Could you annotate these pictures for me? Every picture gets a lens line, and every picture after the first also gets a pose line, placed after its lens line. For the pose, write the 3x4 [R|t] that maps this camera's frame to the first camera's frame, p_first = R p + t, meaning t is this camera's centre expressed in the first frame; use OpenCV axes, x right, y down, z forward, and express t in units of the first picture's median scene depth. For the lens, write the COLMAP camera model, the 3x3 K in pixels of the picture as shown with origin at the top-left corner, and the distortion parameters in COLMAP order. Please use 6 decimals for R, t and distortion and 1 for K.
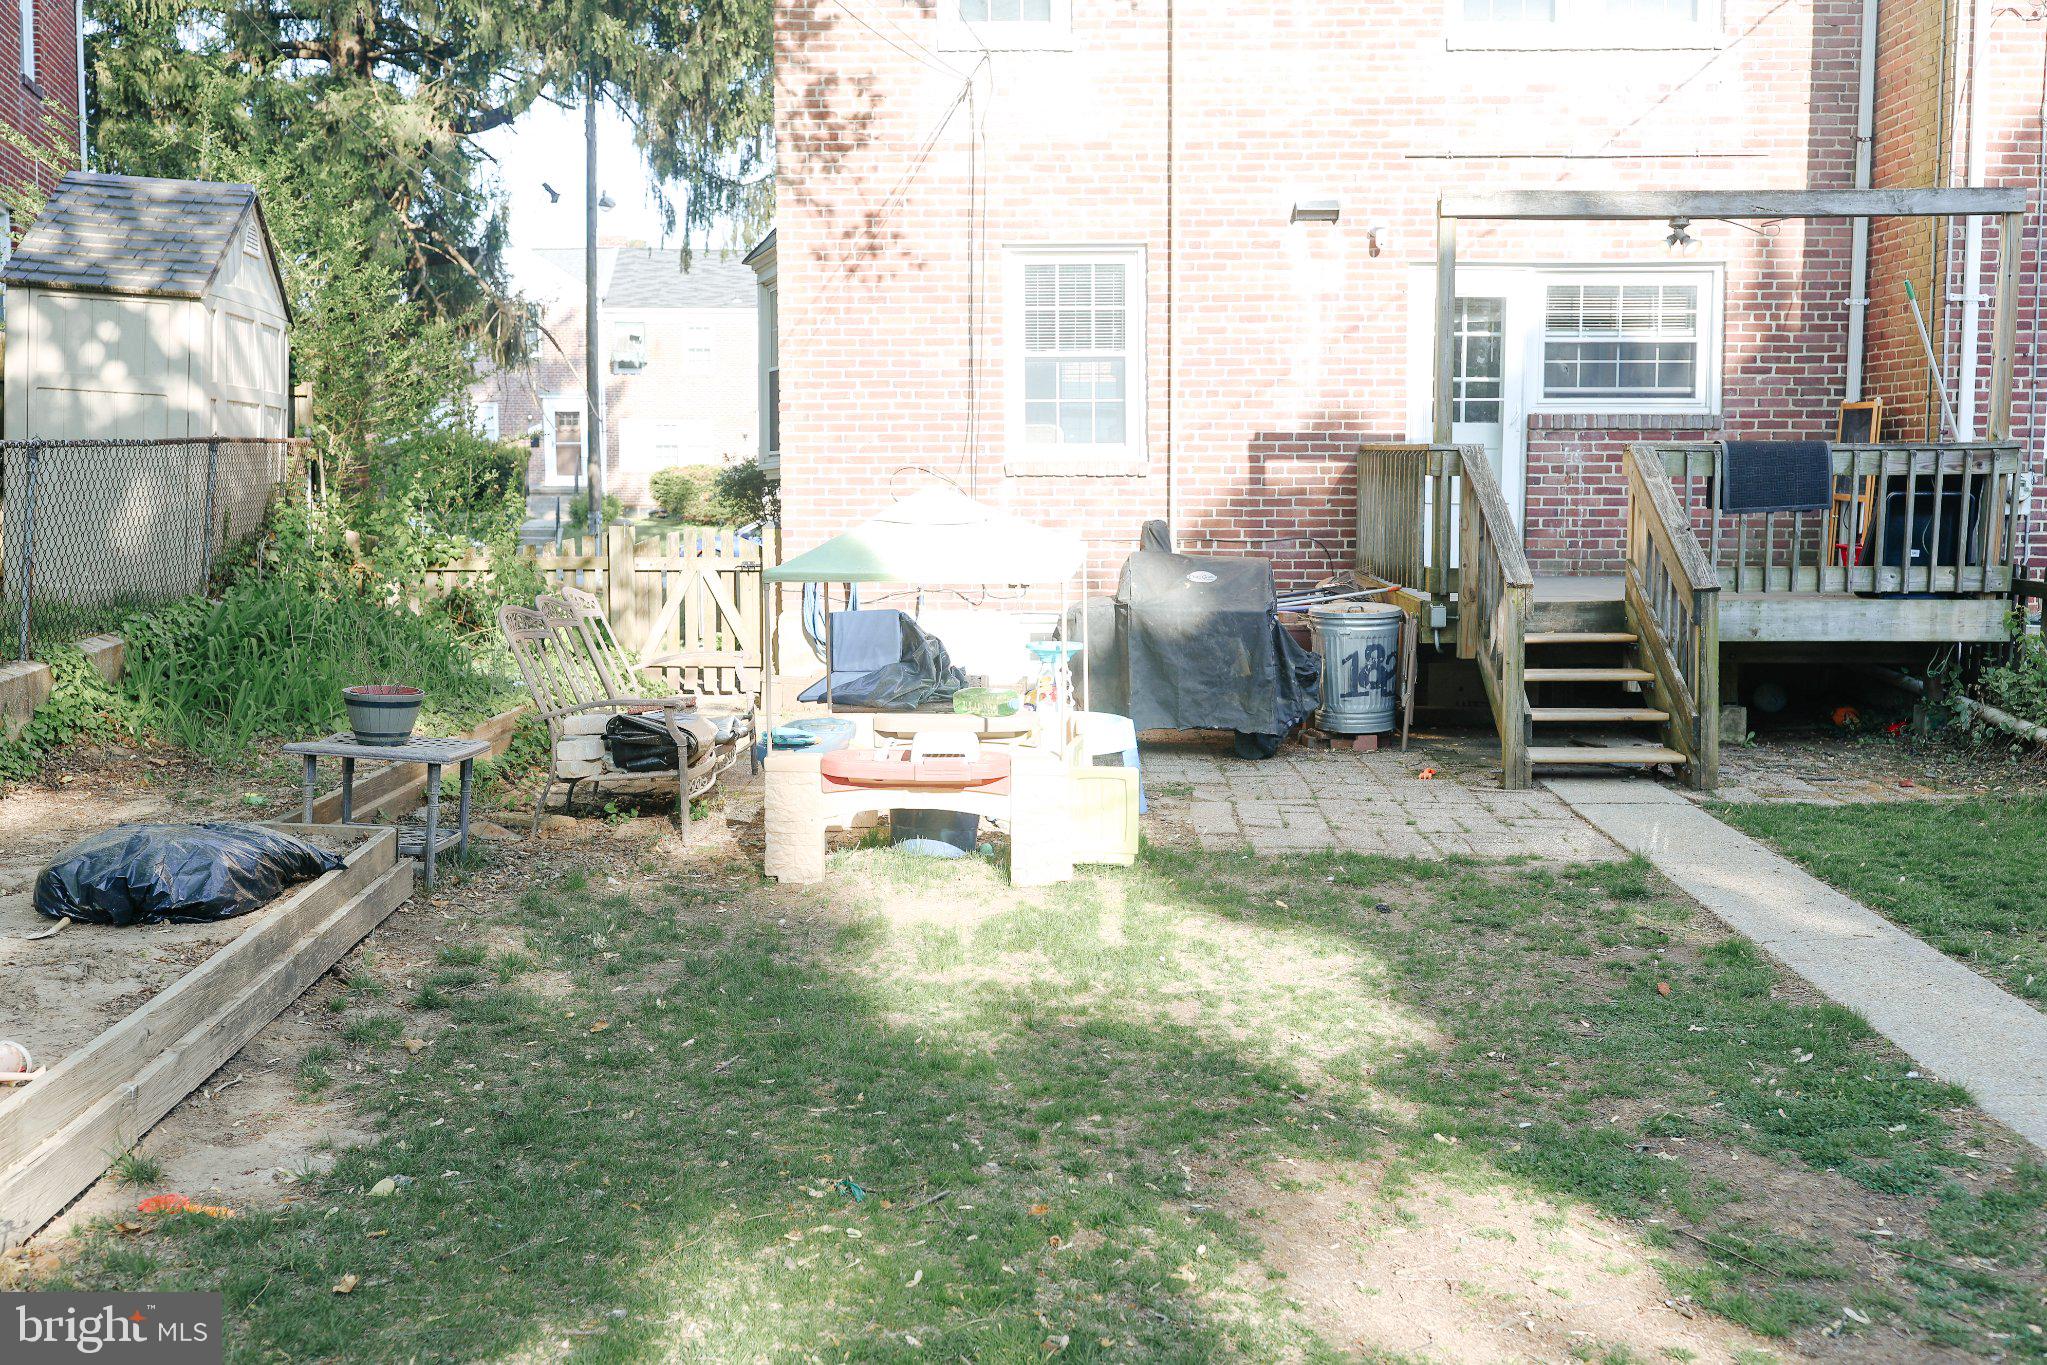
lens RADIAL K [[1969.2, 0, 1019.7], [0, 1969.2, 683.0], [0, 0, 1]] dist [-0.007590, 0.000000]
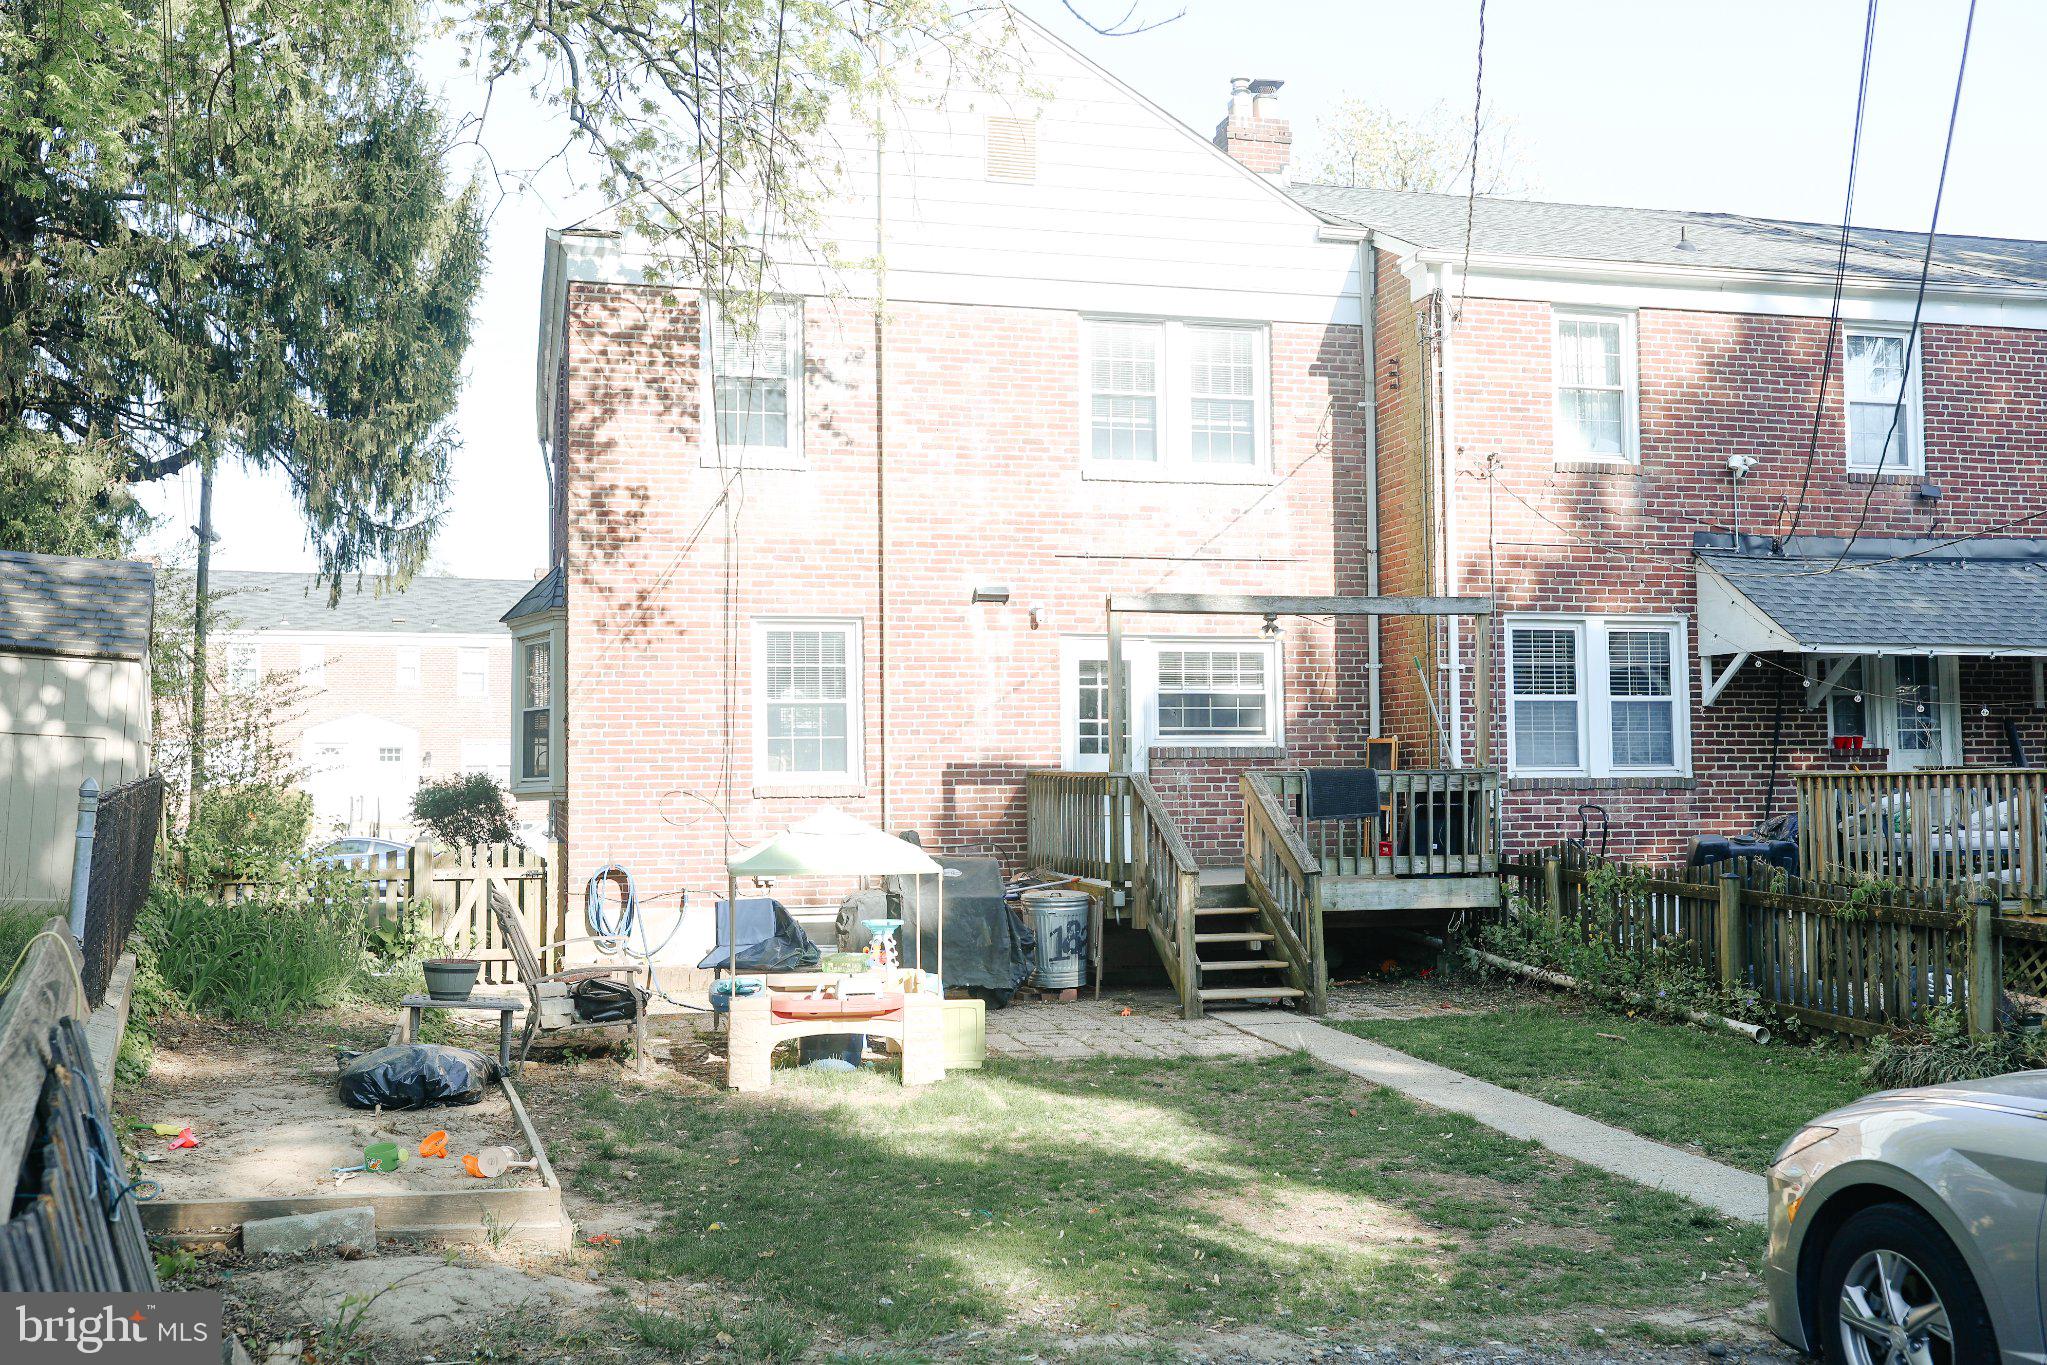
lens RADIAL K [[1969.2, 0, 1028.3], [0, 1969.2, 685.6], [0, 0, 1]] dist [-0.007590, 0.000000]
pose [[0.965054, 0.005207, 0.261998, -0.202675], [0.035894, 0.987752, -0.151845, 0.024946], [-0.259580, 0.155943, 0.953048, -0.300360]]
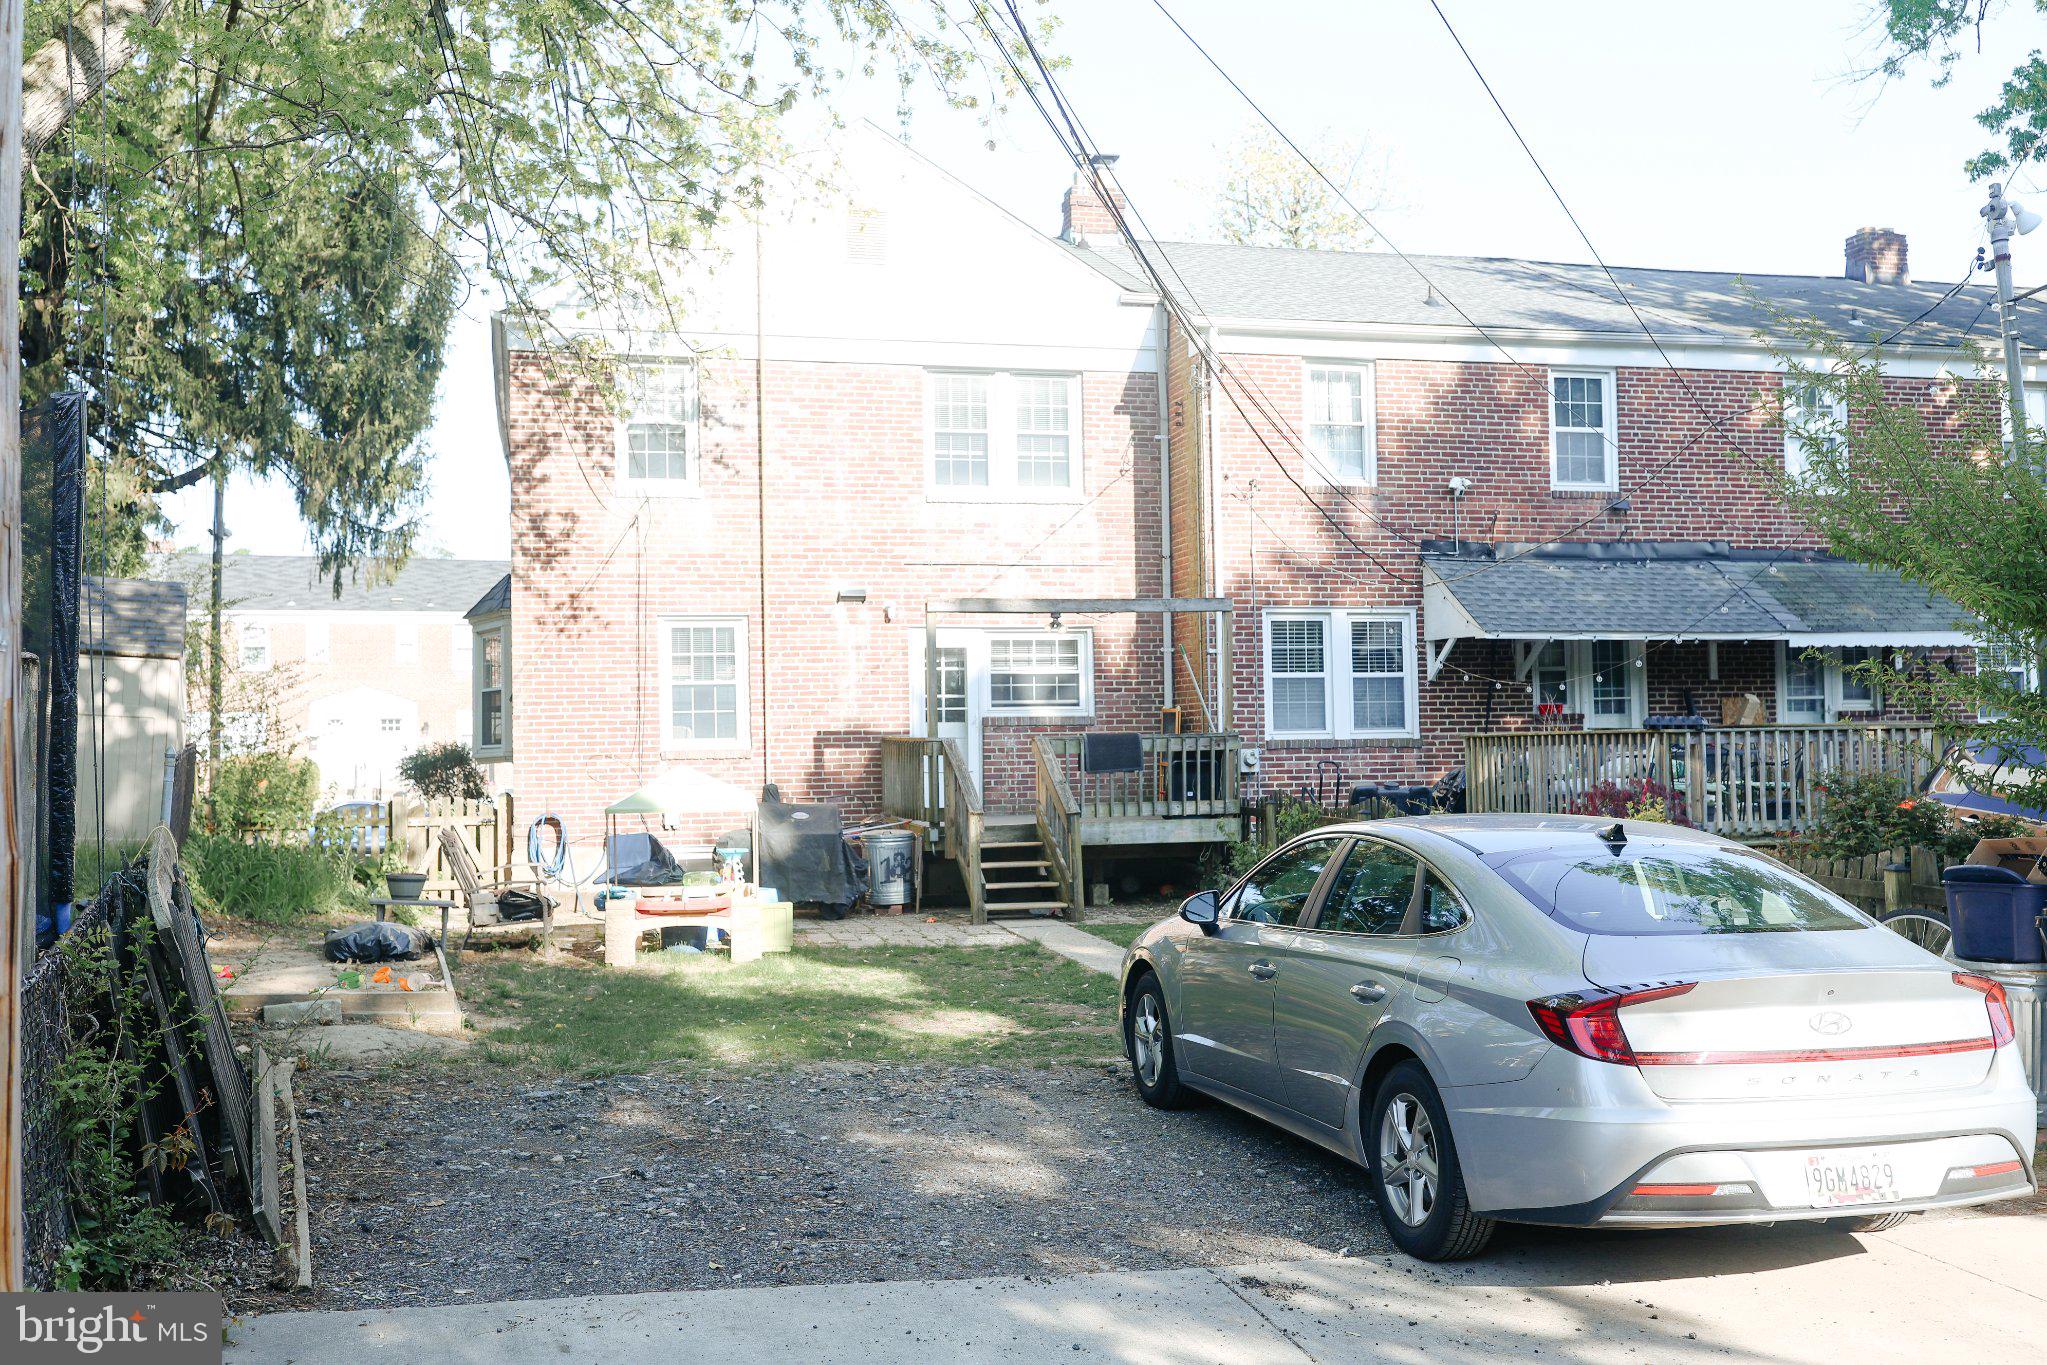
lens RADIAL K [[1969.2, 0, 1020.5], [0, 1969.2, 703.5], [0, 0, 1]] dist [-0.007590, 0.000000]
pose [[0.967040, -0.008781, 0.254473, -0.157293], [0.041947, 0.991244, -0.125203, 0.072257], [-0.251145, 0.131751, 0.958941, -0.713317]]
